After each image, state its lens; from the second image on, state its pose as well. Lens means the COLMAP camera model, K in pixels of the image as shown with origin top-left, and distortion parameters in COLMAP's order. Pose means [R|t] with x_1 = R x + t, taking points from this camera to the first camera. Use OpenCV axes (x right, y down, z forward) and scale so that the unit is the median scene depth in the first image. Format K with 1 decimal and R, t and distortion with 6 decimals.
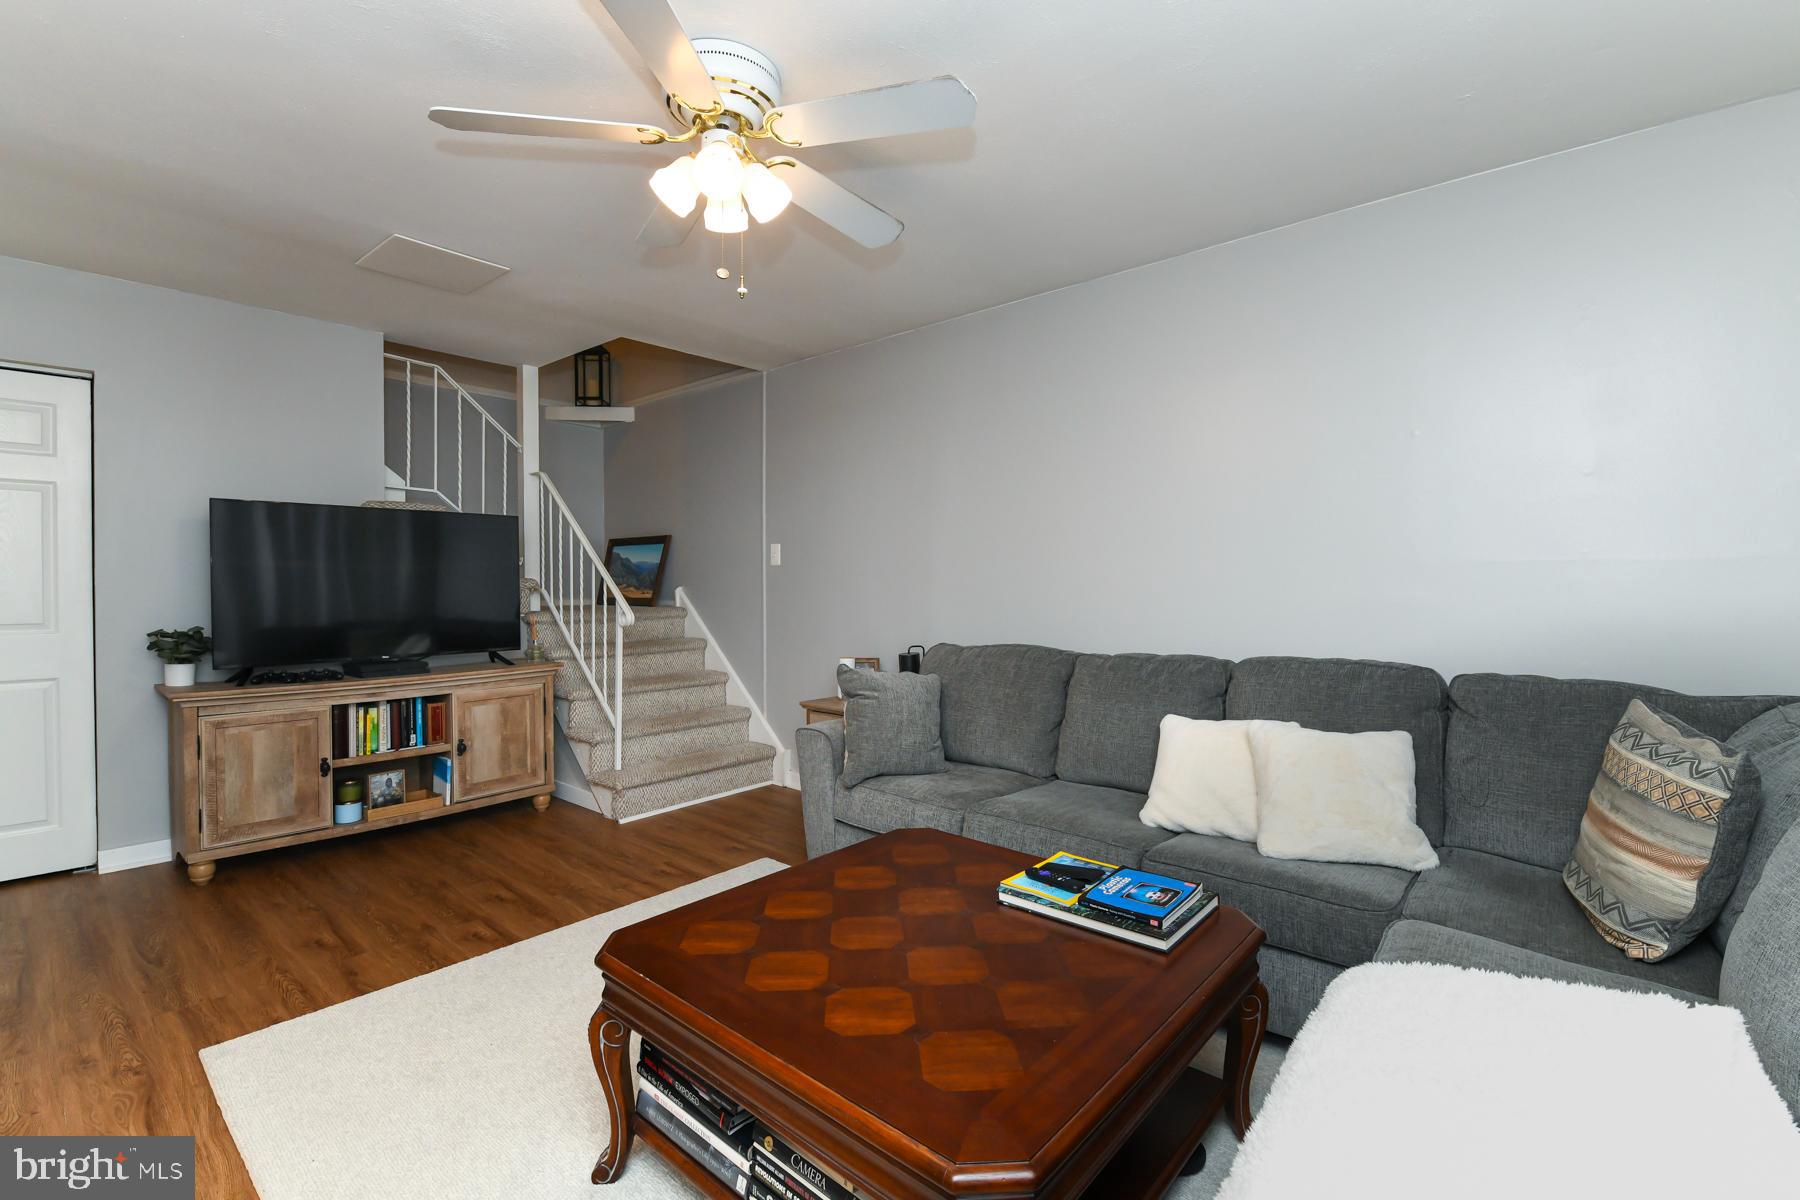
lens RADIAL K [[797.9, 0, 899.0], [0, 797.9, 593.7], [0, 0, 1]] dist [-0.000776, -0.008964]
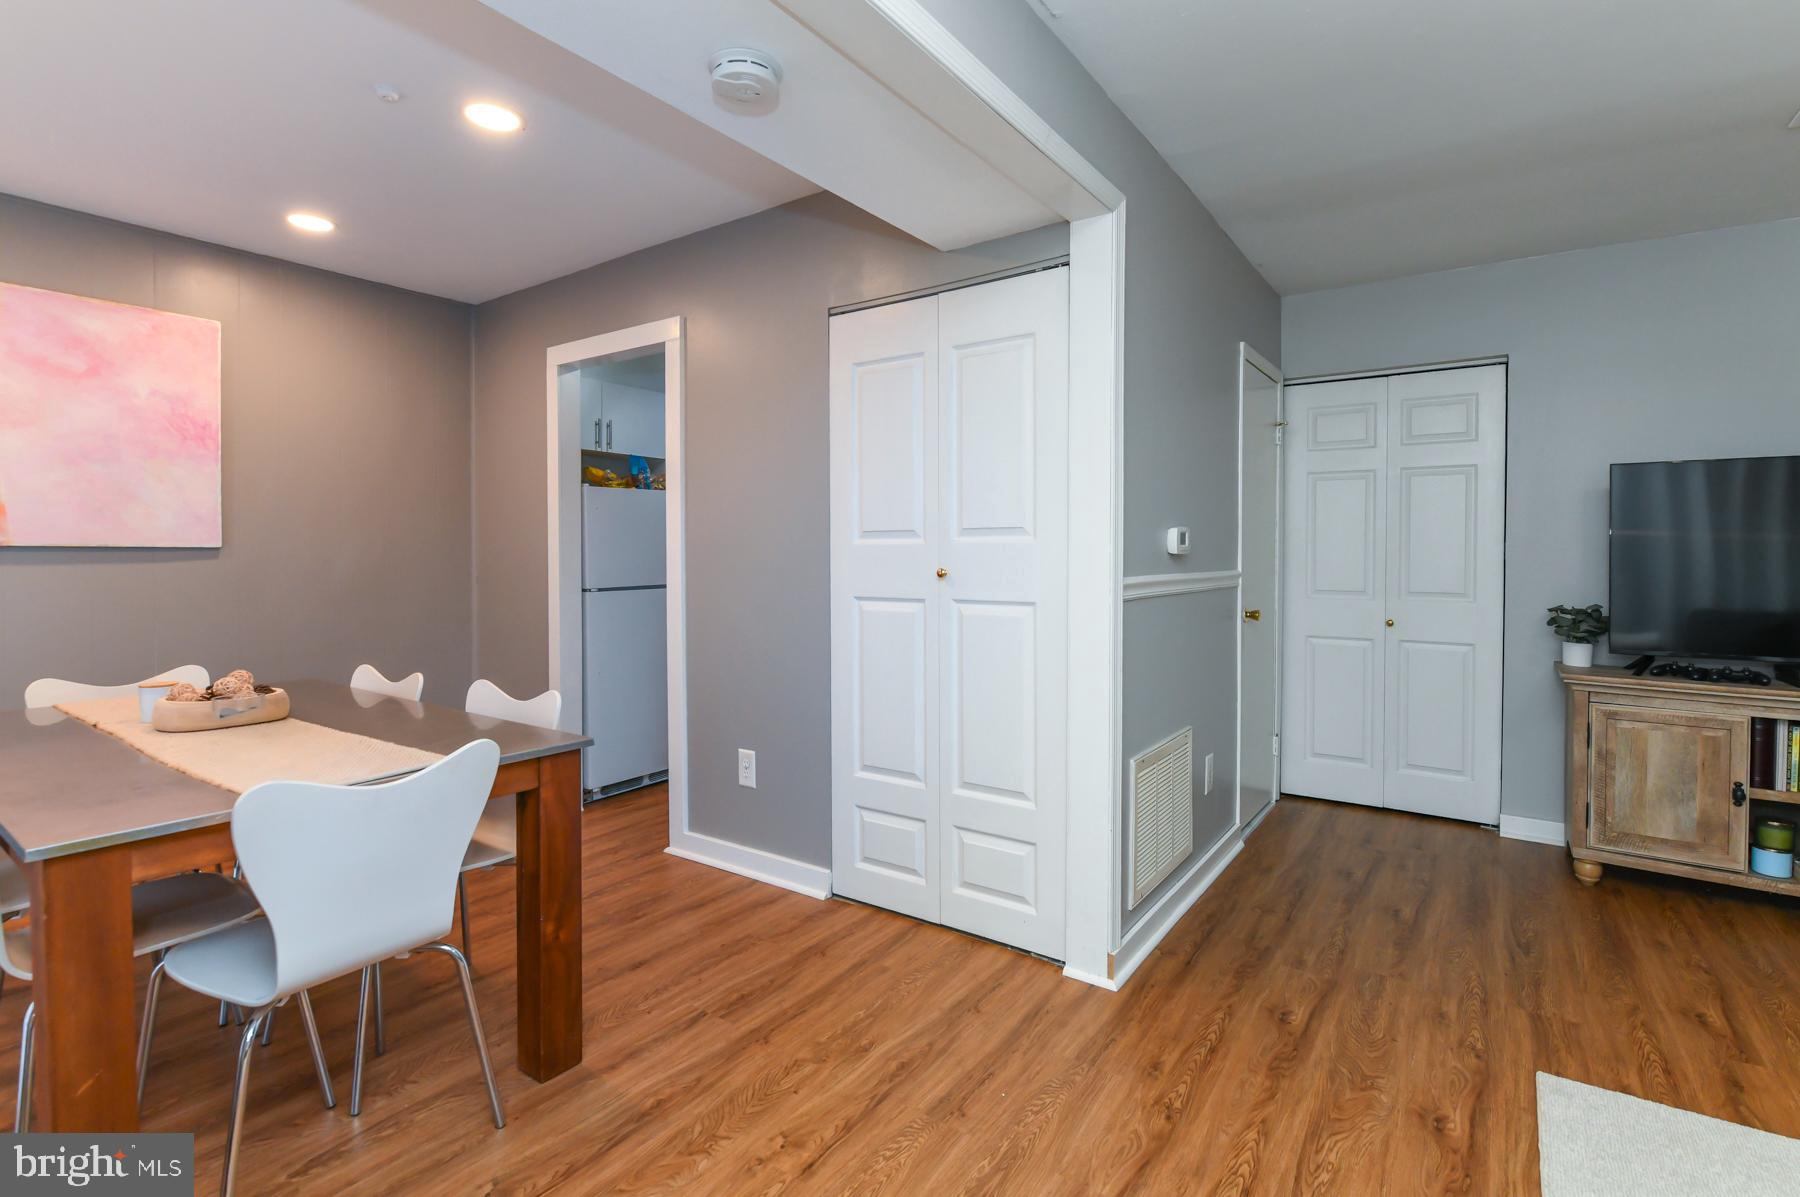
lens RADIAL K [[840.1, 0, 944.8], [0, 840.1, 560.0], [0, 0, 1]] dist [-0.000938, -0.007352]
pose [[0.137020, 0.008591, -0.990531, -0.019907], [-0.019069, 0.999800, 0.006033, -0.002033], [0.990385, 0.018062, 0.137157, 0.111078]]
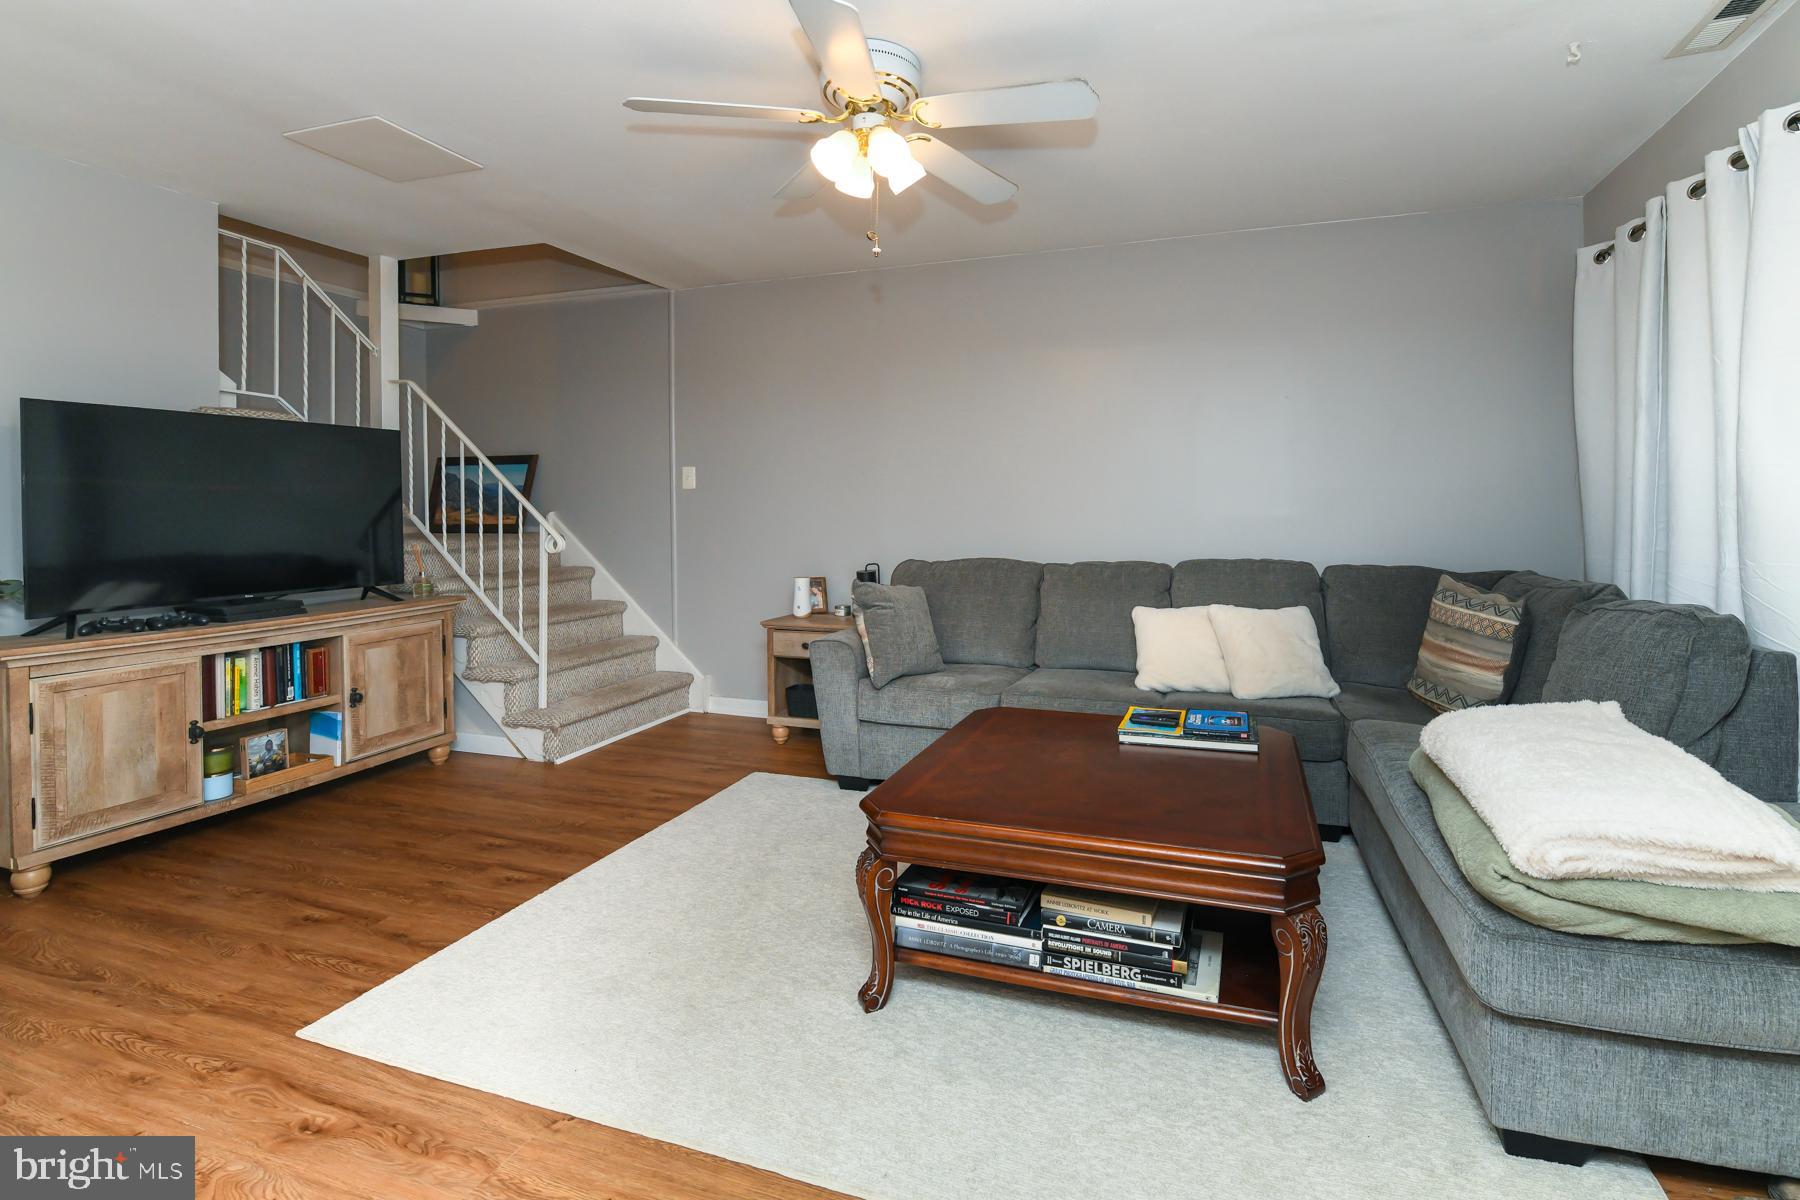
lens RADIAL K [[861.3, 0, 904.7], [0, 861.3, 511.2], [0, 0, 1]] dist [-0.007610, -0.001172]
pose [[0.923010, -0.004494, 0.384749, -0.386819], [0.009153, 0.999905, -0.010279, 0.006601], [-0.384666, 0.013009, 0.922964, -0.096721]]
